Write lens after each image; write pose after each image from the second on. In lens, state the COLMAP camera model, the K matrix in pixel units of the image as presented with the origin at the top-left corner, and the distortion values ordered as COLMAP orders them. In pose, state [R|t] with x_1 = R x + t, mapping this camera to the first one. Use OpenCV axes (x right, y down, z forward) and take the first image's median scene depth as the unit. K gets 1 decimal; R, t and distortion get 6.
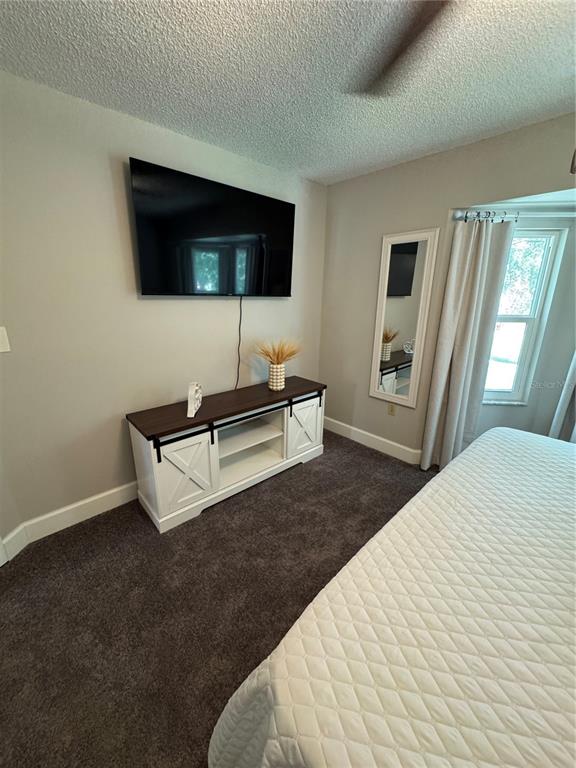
lens RADIAL K [[306.4, 0, 286.4], [0, 306.4, 382.8], [0, 0, 1]] dist [-0.004285, 0.000172]
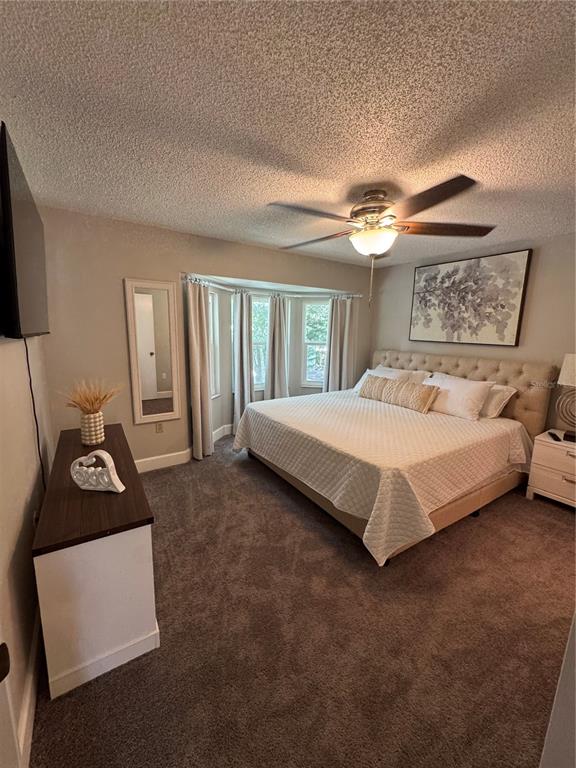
lens RADIAL K [[306.4, 0, 286.8], [0, 306.4, 384.1], [0, 0, 1]] dist [-0.004285, 0.000172]
pose [[0.179348, -0.179039, 0.967357, -0.738815], [0.245787, 0.960272, 0.132158, -0.118214], [-0.952588, 0.214061, 0.216229, 0.292727]]
